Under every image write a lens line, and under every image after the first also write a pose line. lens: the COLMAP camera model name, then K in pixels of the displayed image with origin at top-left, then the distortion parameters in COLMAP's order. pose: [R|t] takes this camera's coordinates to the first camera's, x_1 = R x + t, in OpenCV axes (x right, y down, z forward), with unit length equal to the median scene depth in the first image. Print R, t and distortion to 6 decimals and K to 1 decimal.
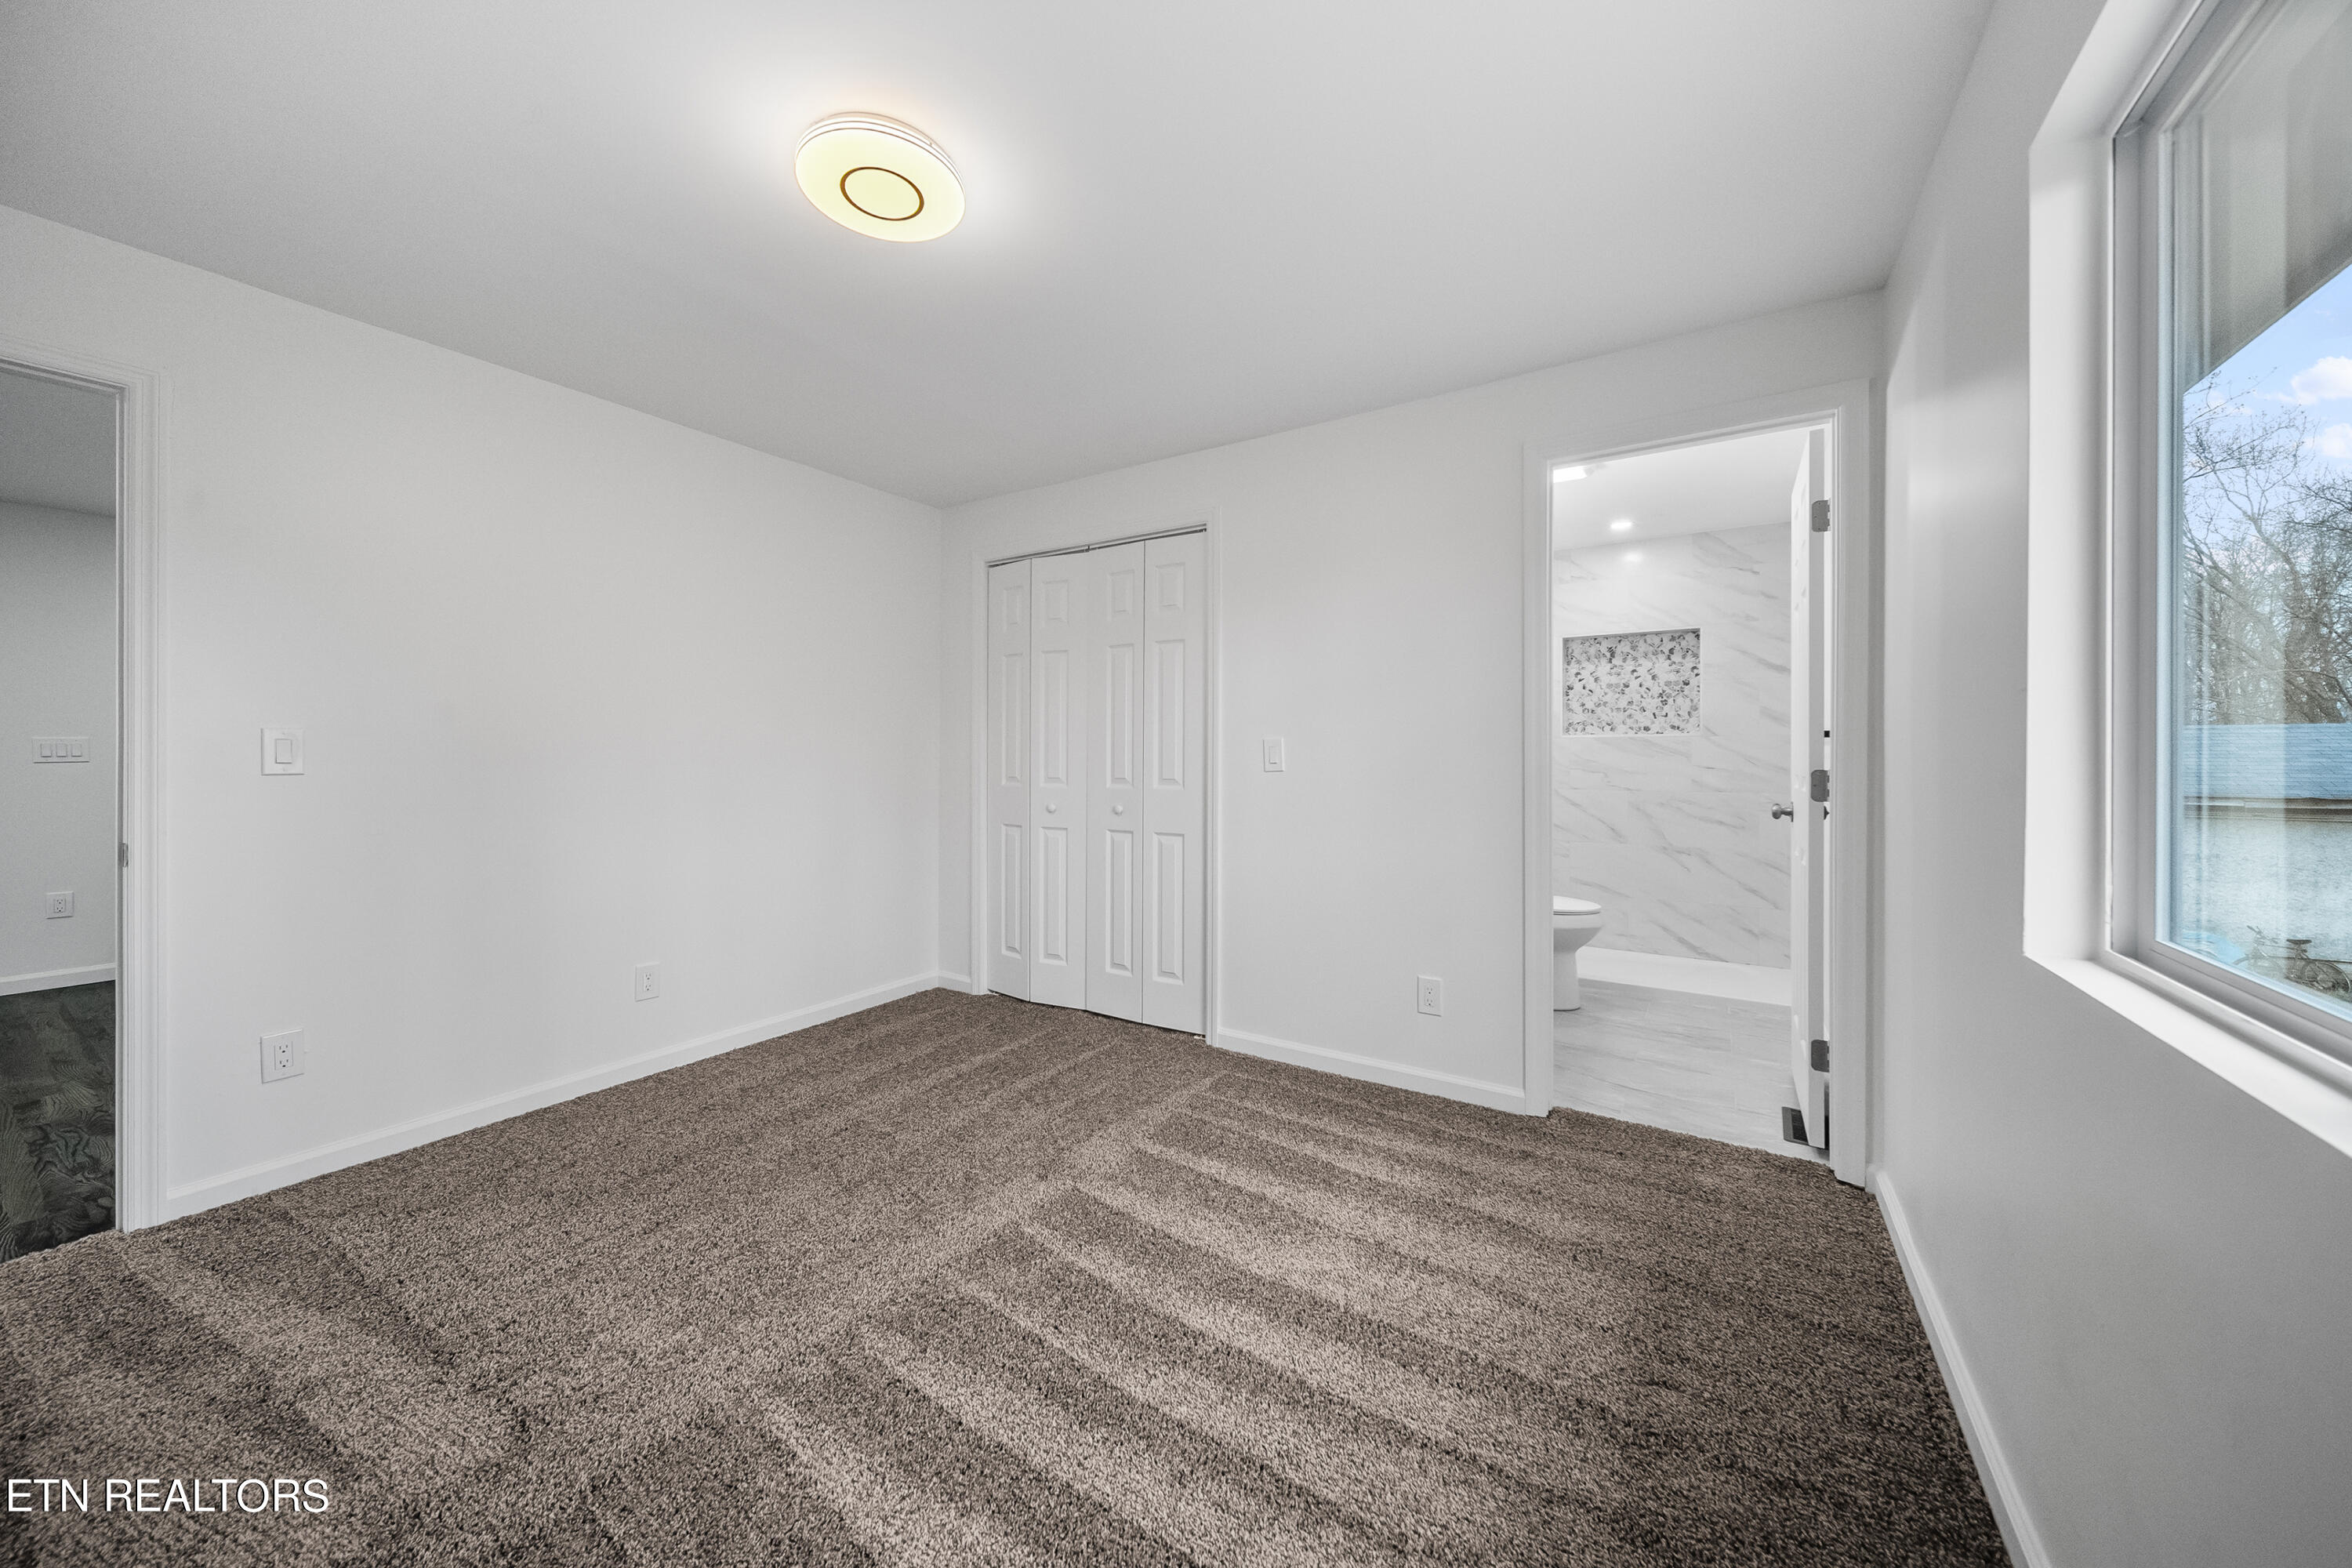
lens RADIAL K [[830.9, 0, 1168.9], [0, 830.9, 768.1], [0, 0, 1]] dist [-0.001397, -0.000673]
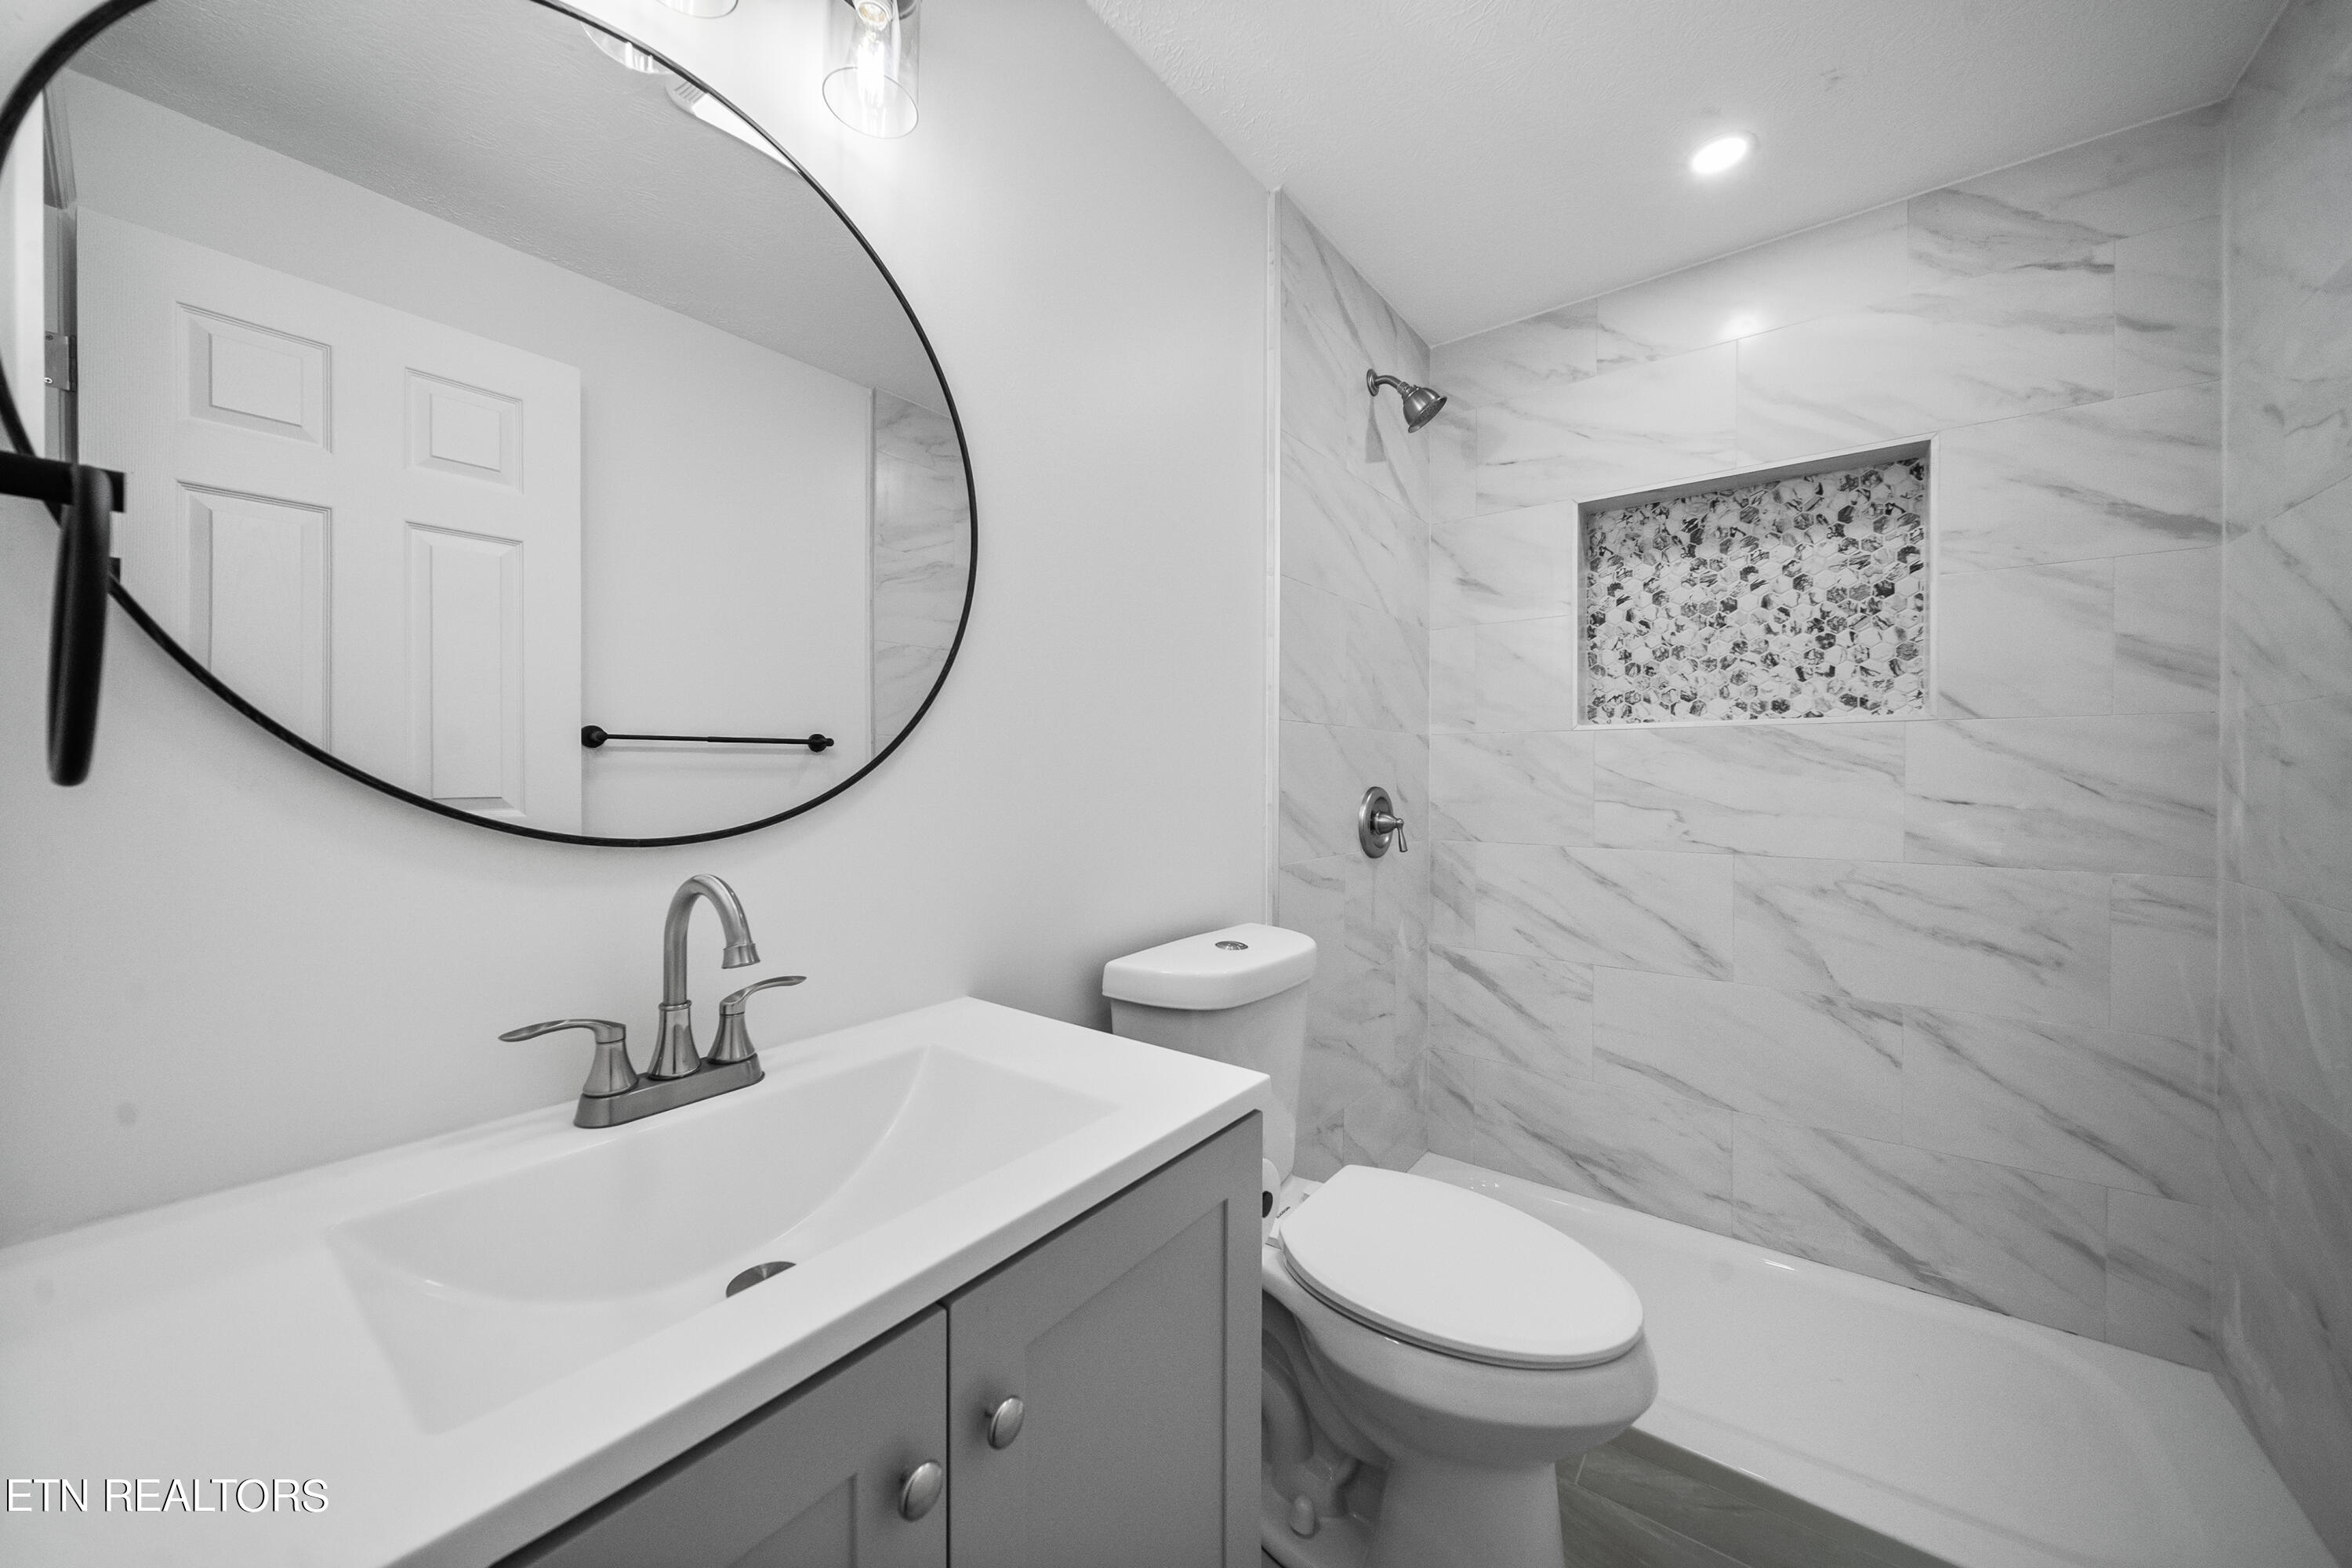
lens RADIAL K [[830.9, 0, 1176.5], [0, 830.9, 784.6], [0, 0, 1]] dist [-0.001397, -0.000673]
pose [[0.996667, -0.000242, -0.081575, 0.303463], [0.000550, 0.999993, 0.003746, -0.009467], [0.081574, -0.003778, 0.996660, 0.553119]]
